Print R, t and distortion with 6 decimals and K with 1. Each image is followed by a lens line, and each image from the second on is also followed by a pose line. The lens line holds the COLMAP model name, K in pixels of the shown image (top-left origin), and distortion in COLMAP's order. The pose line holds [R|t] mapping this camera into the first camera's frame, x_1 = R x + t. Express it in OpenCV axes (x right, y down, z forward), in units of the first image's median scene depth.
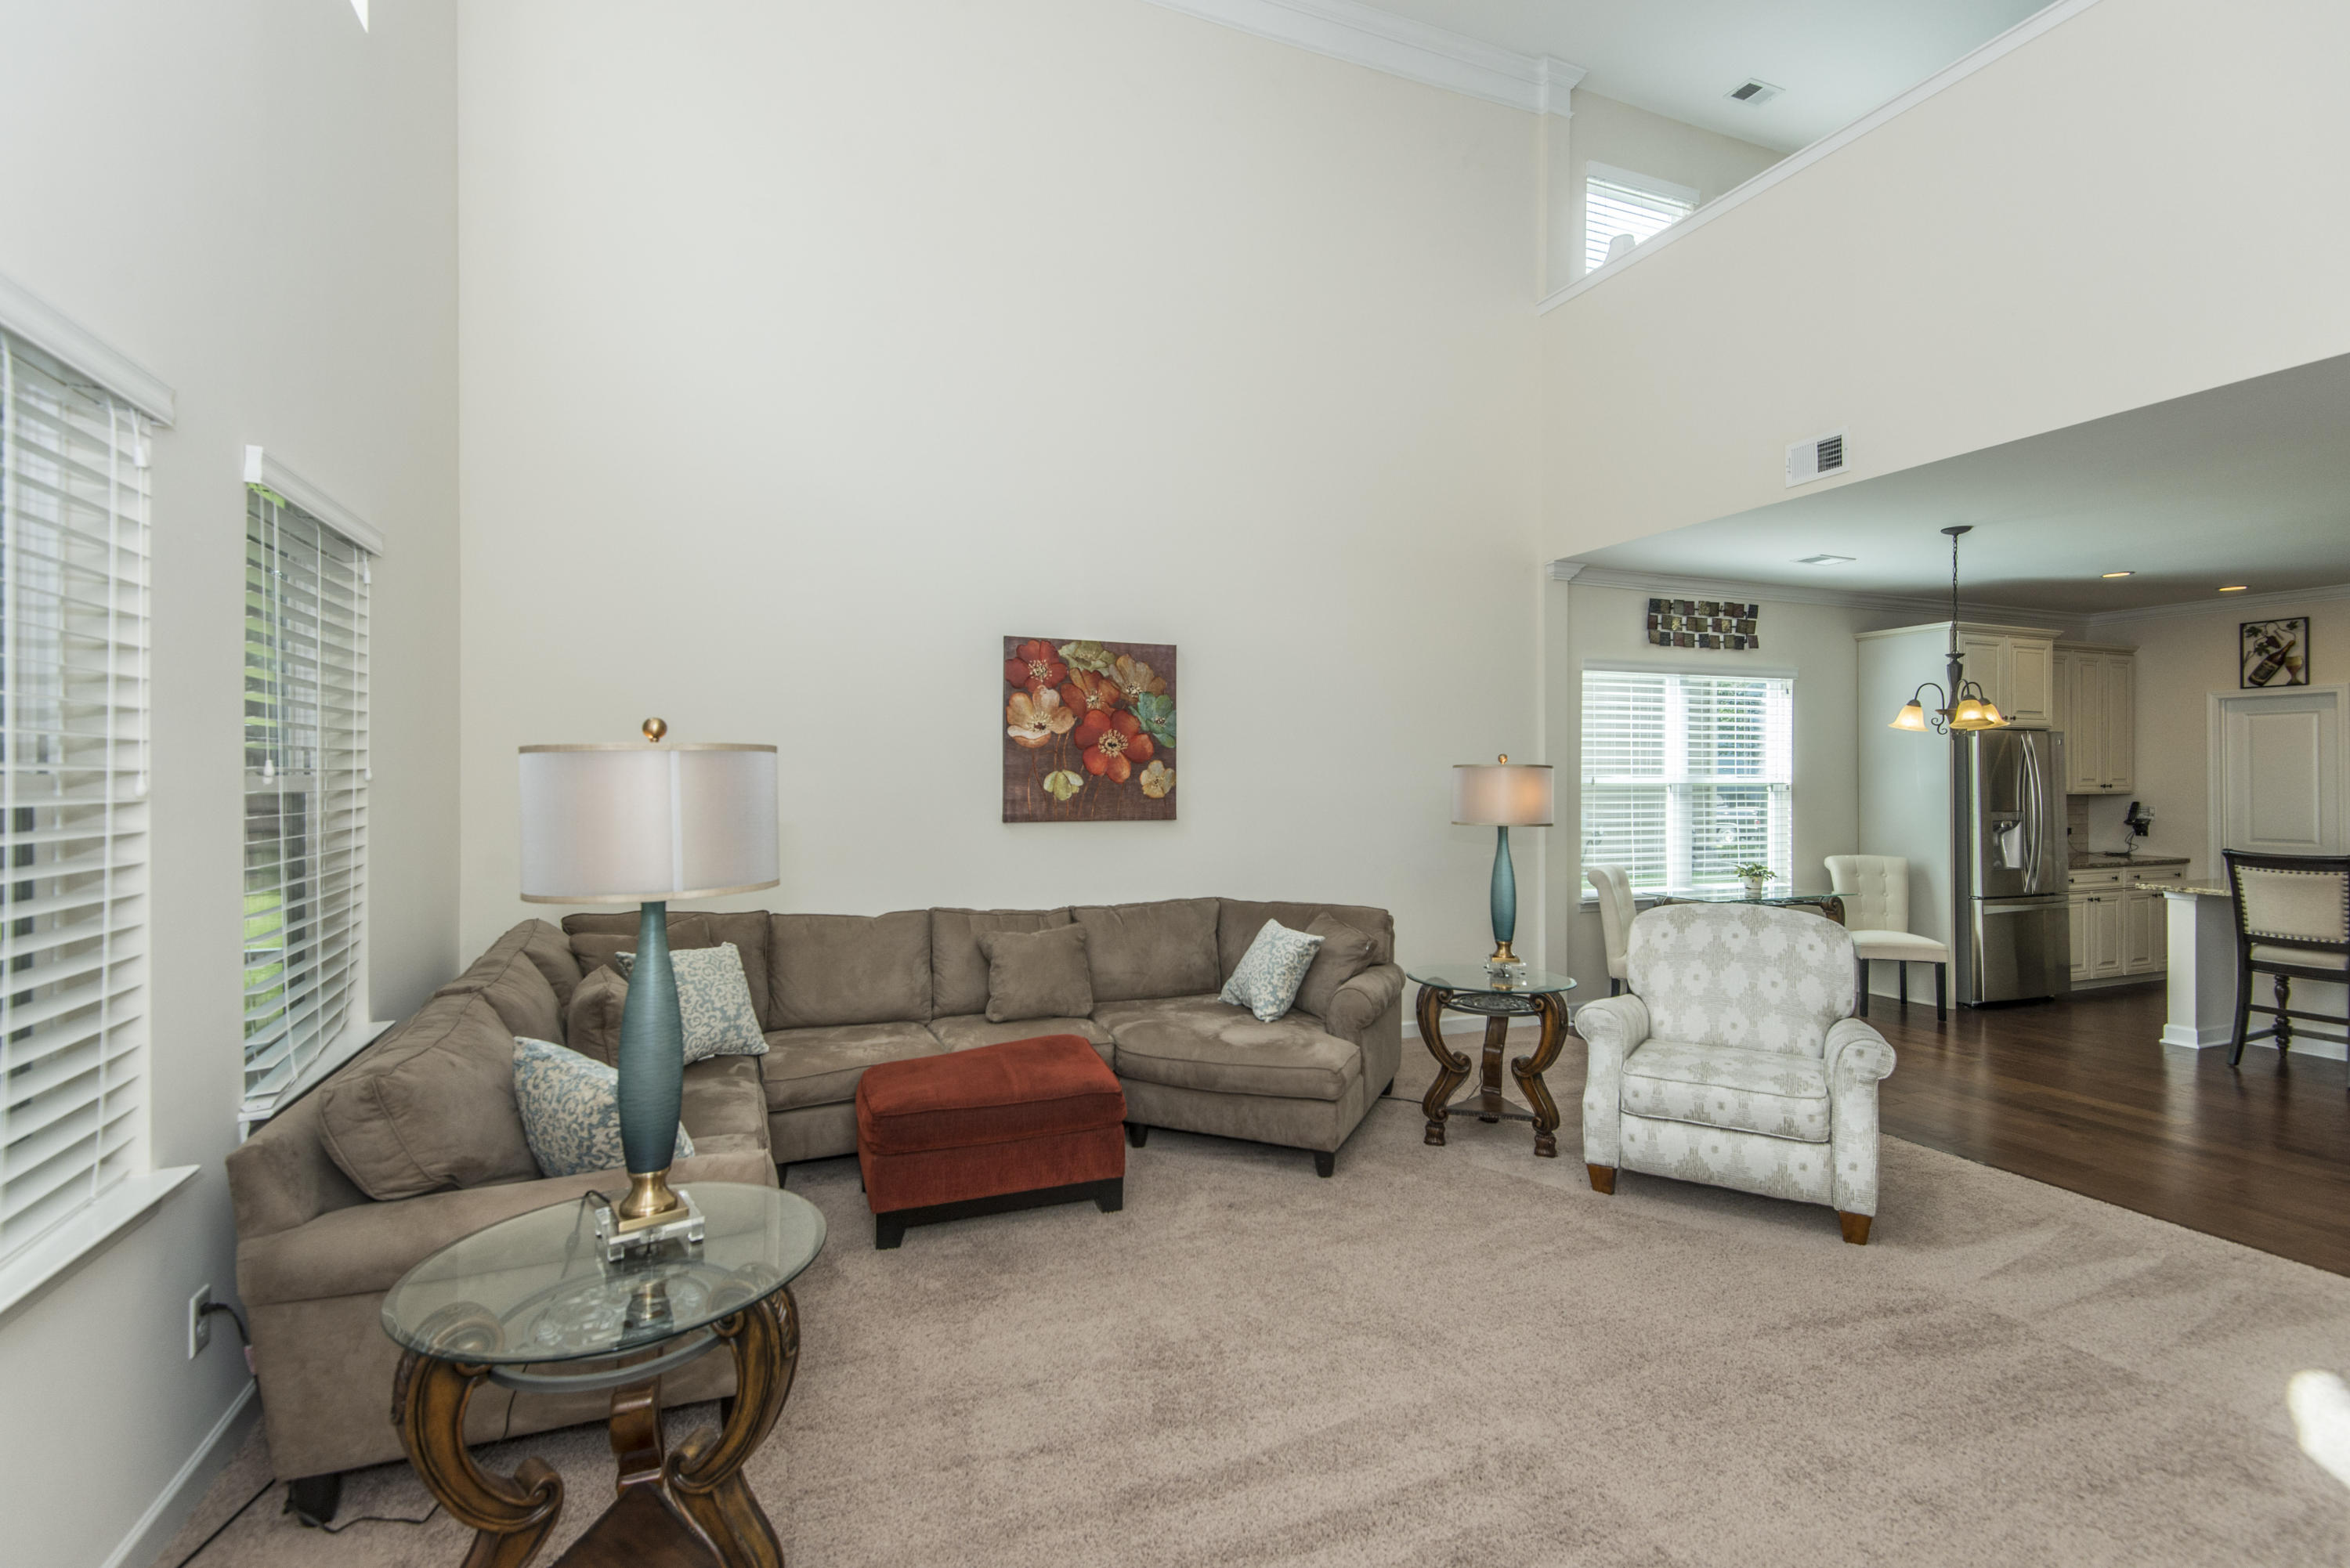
lens RADIAL K [[1064.0, 0, 1168.5], [0, 1064.0, 770.5], [0, 0, 1]] dist [0.014382, -0.007777]
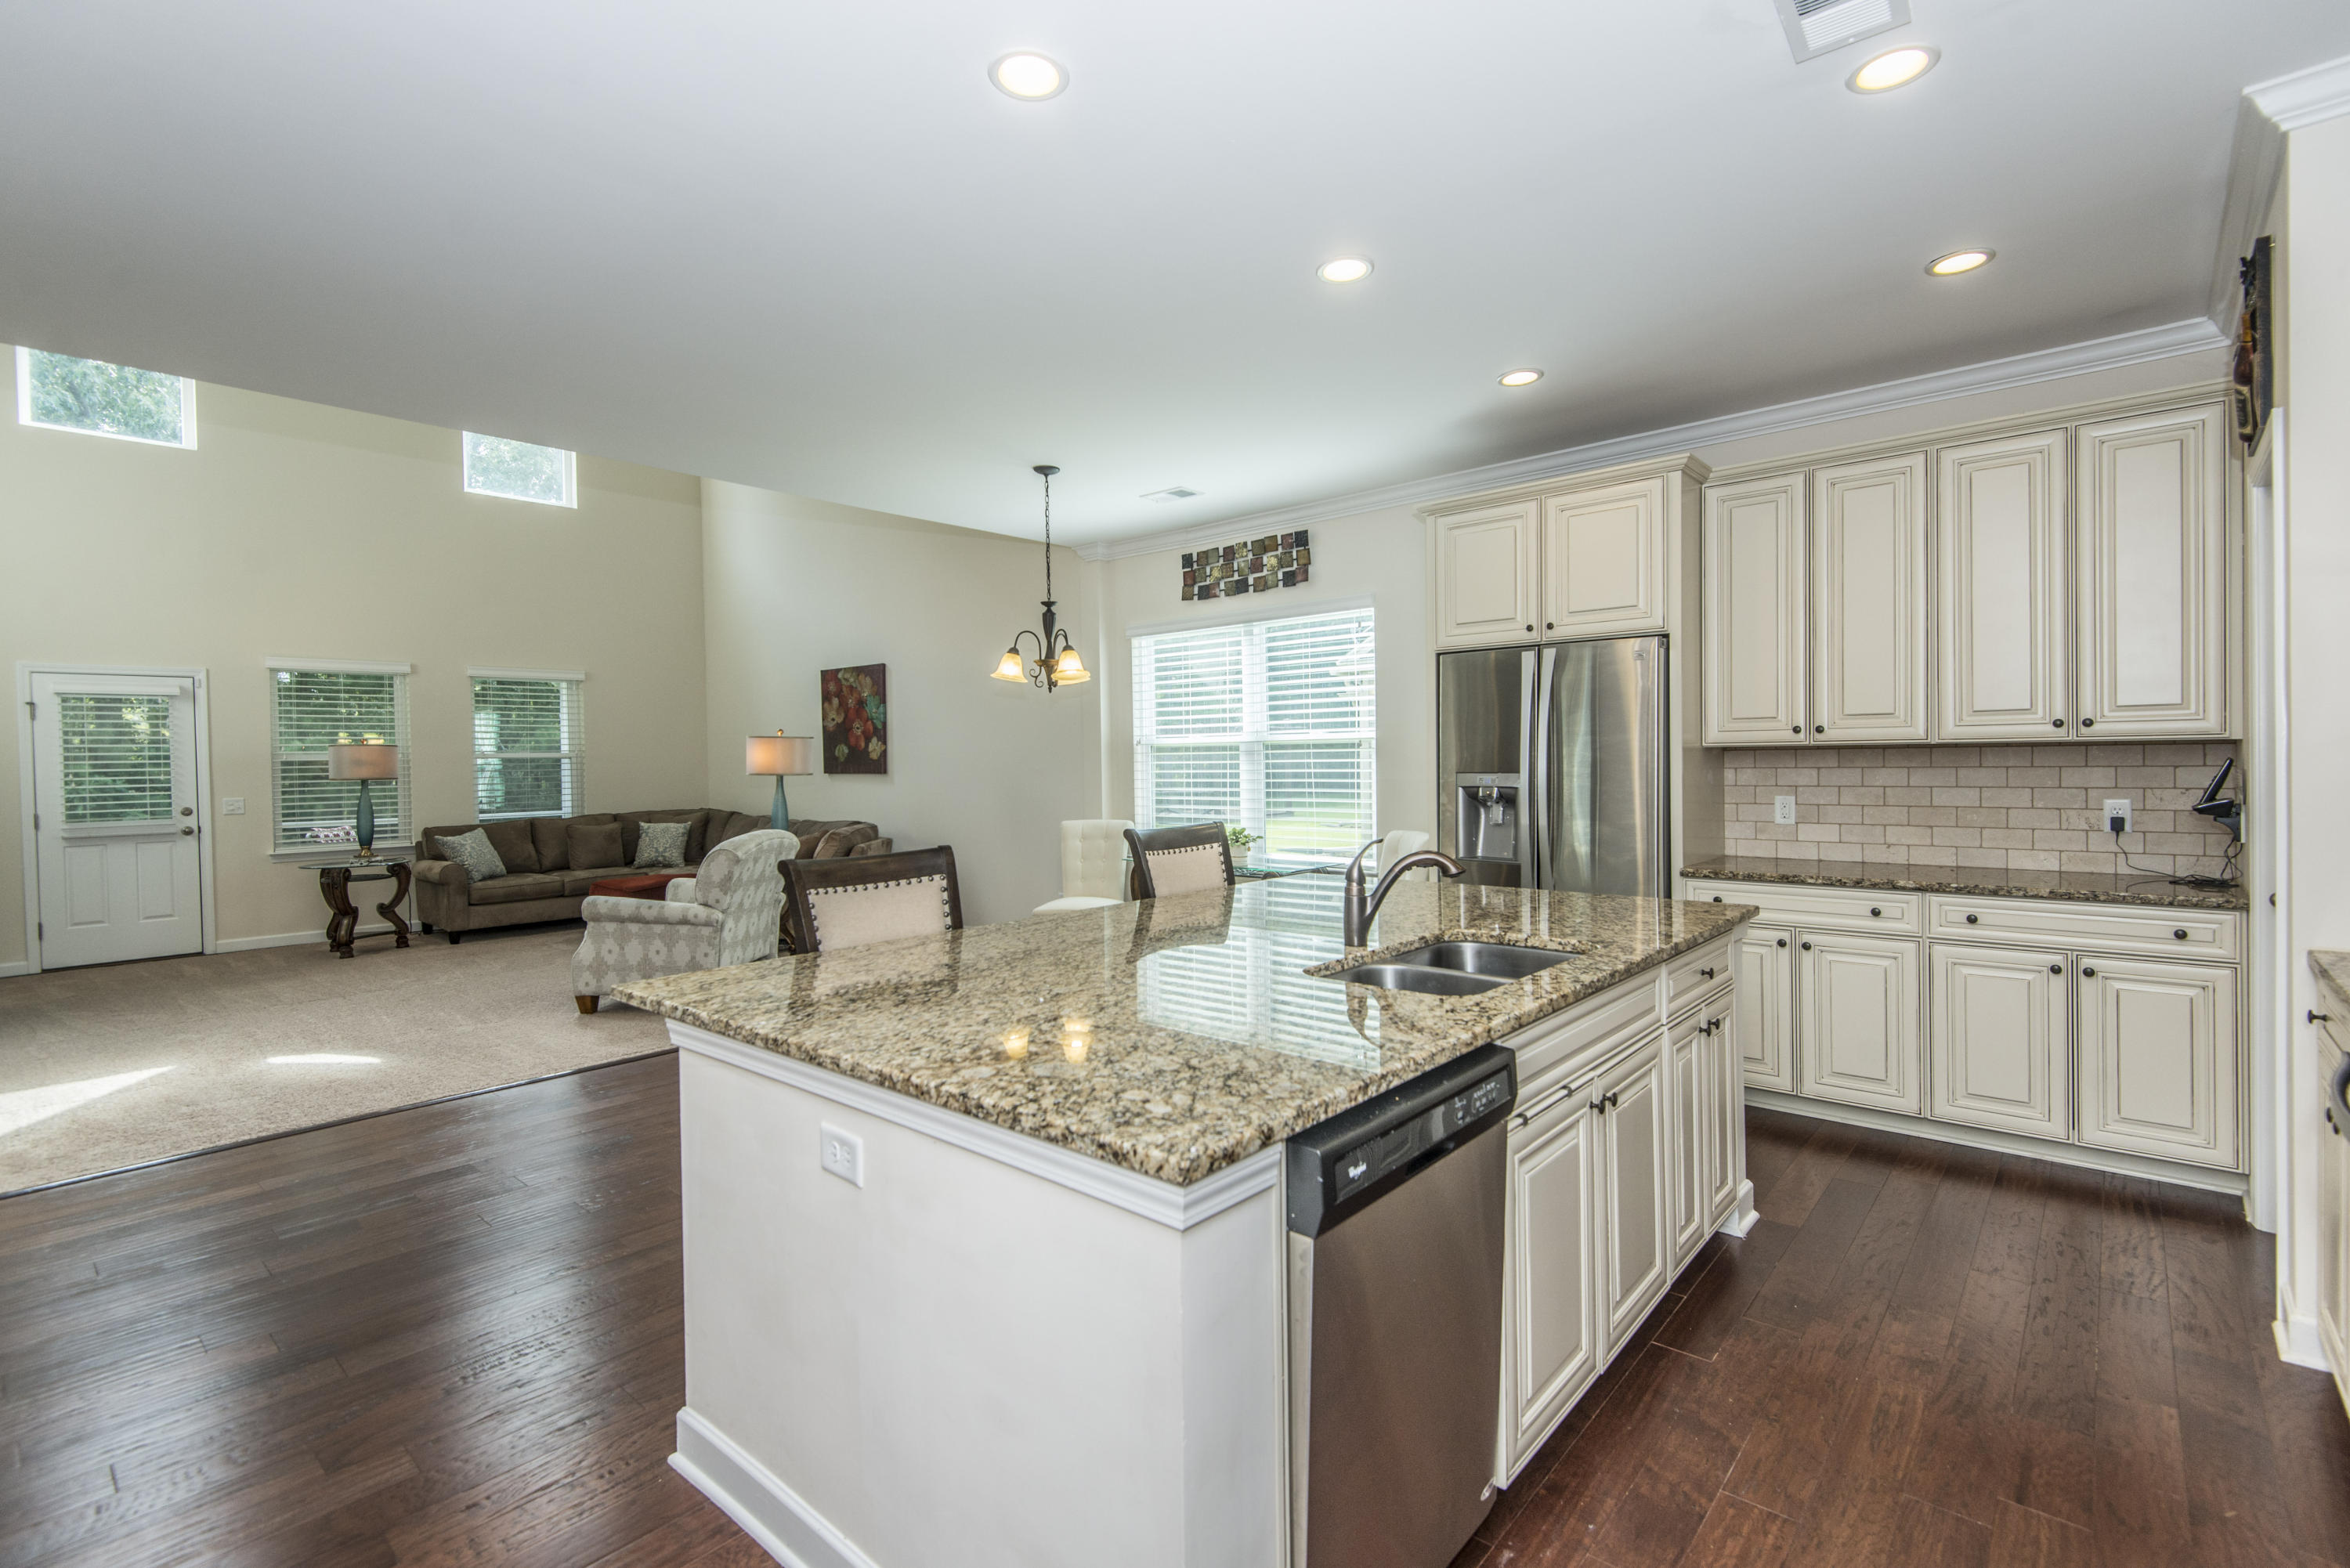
lens RADIAL K [[1063.6, 0, 1173.9], [0, 1063.6, 772.2], [0, 0, 1]] dist [0.047015, -0.030527]
pose [[0.448385, 0.003510, -0.893834, 1.542206], [0.020129, 0.999699, 0.014023, 0.029409], [0.893614, -0.024279, 0.448180, 0.636374]]
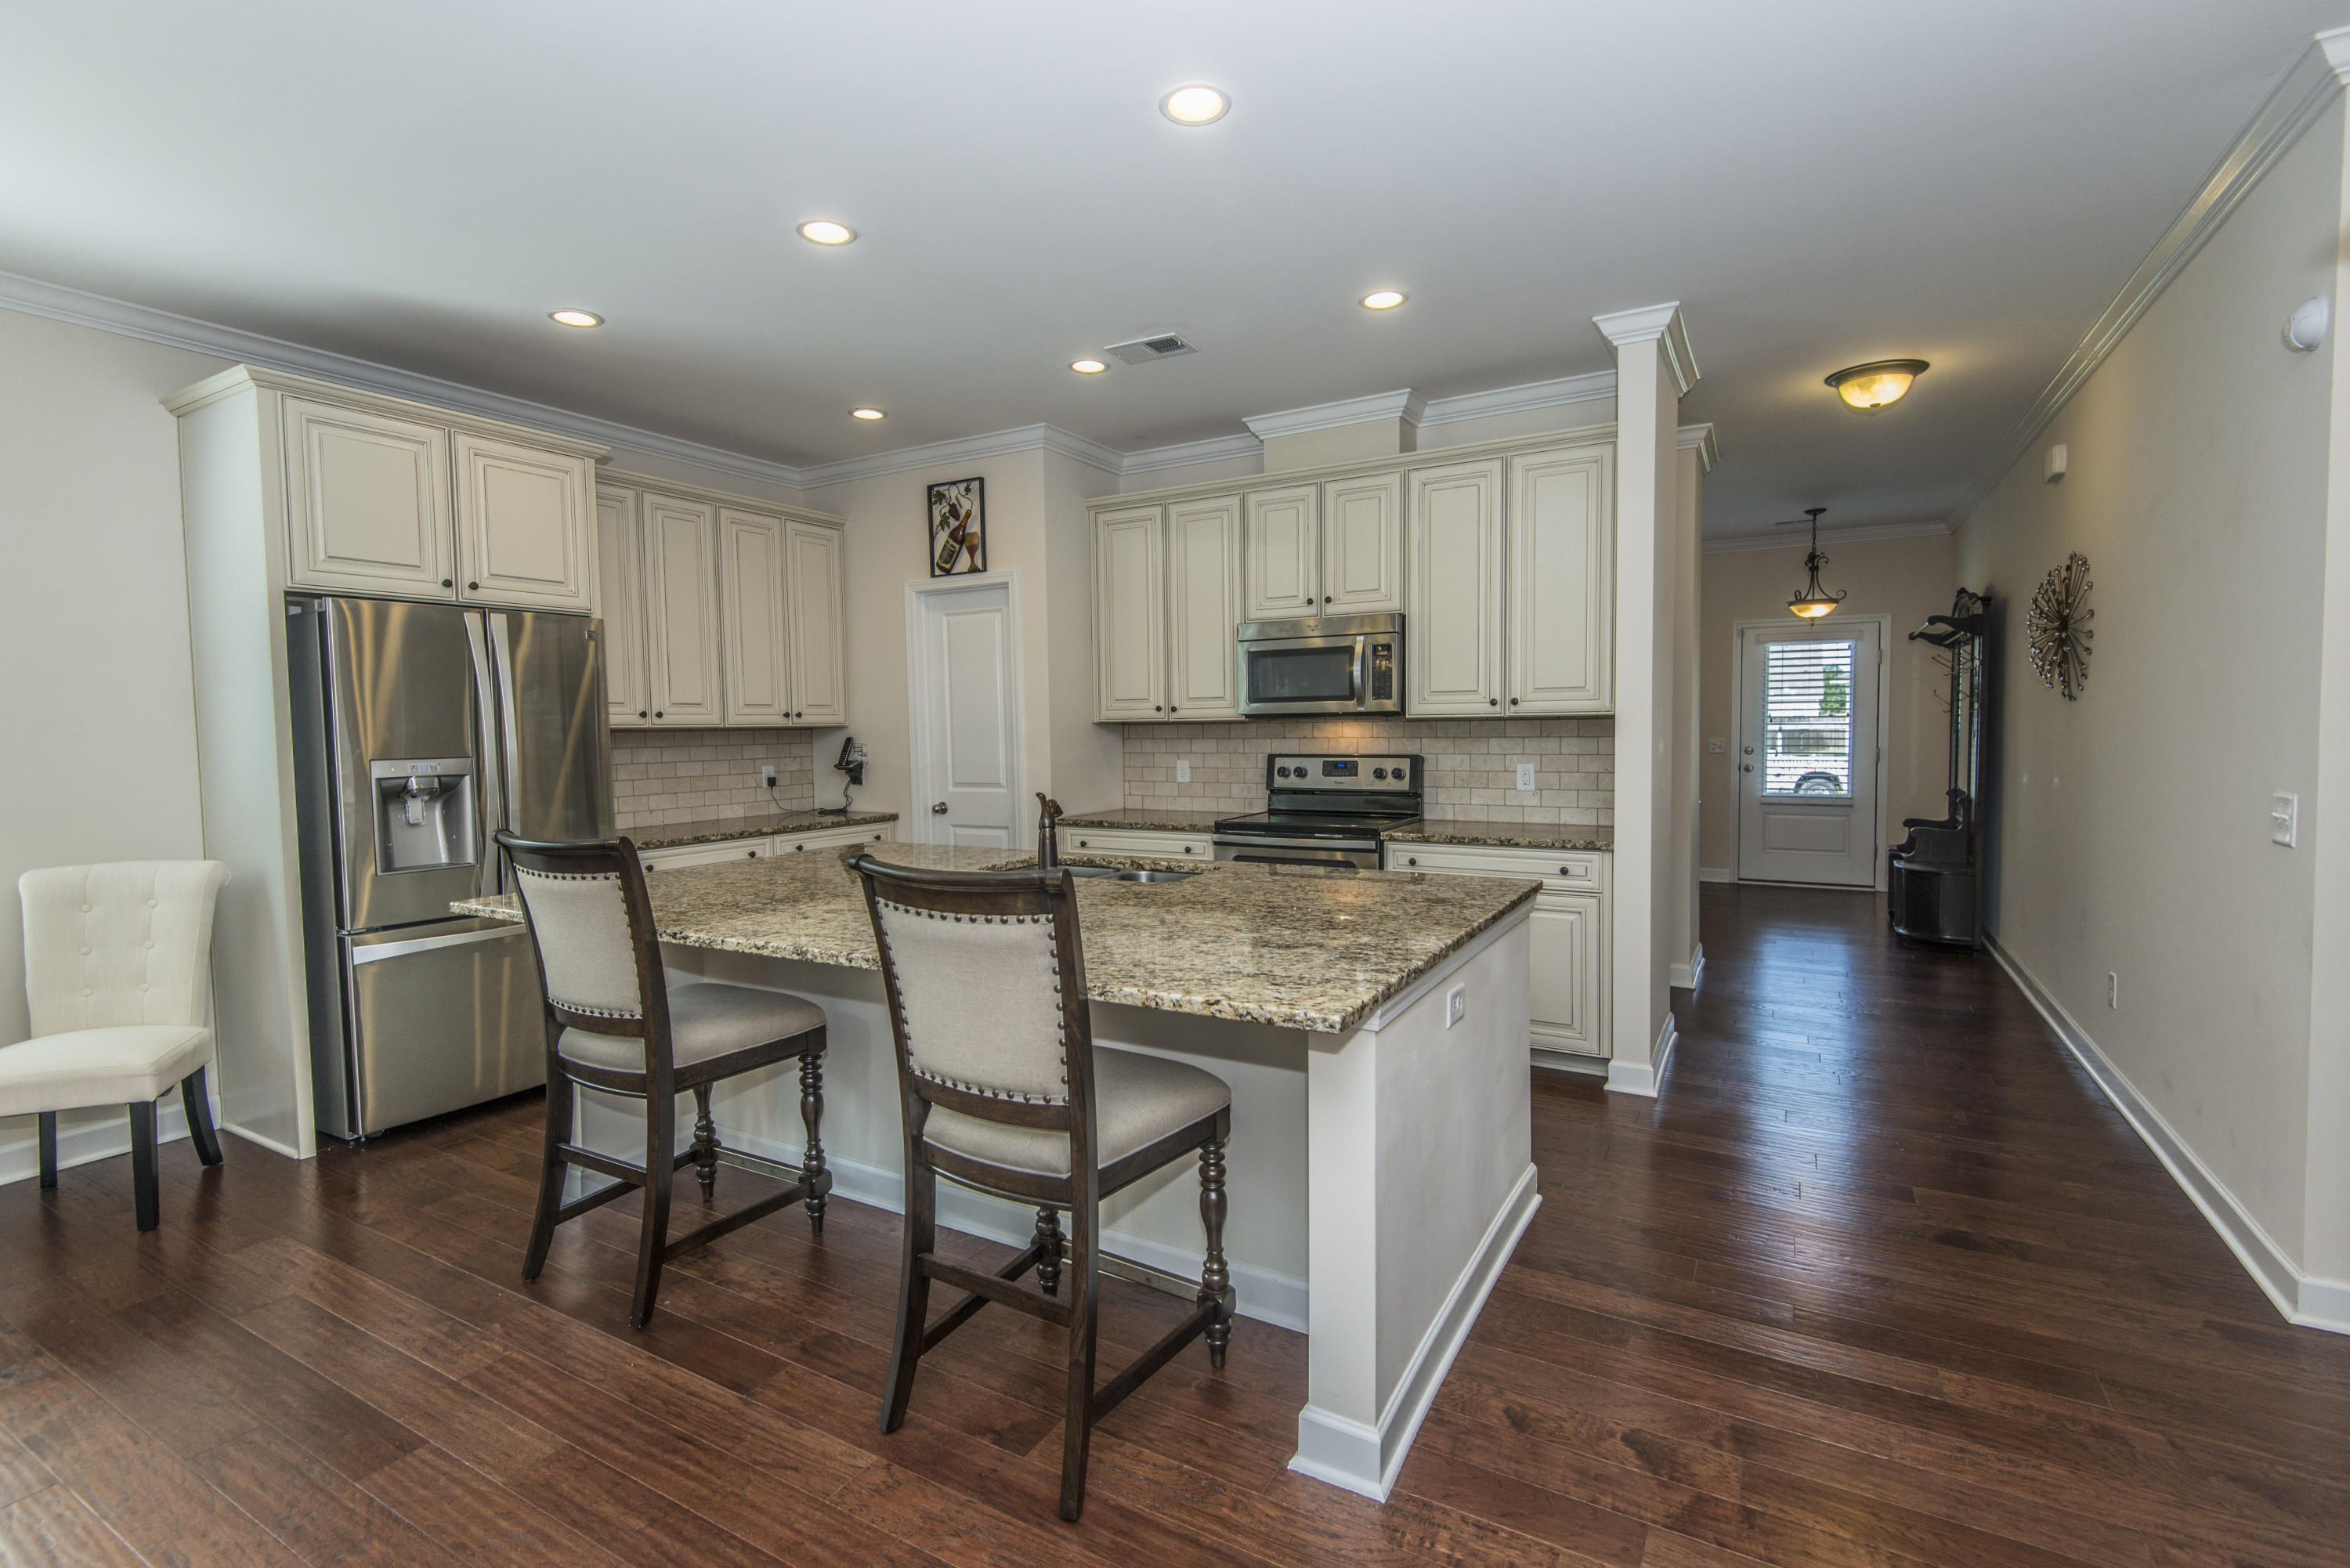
lens RADIAL K [[1062.9, 0, 1173.6], [0, 1062.9, 773.7], [0, 0, 1]] dist [0.046180, -0.026176]
pose [[0.788219, -0.041924, 0.613965, 0.896646], [0.012411, 0.998557, 0.052252, 0.026764], [-0.615270, -0.033566, 0.787602, 0.430589]]
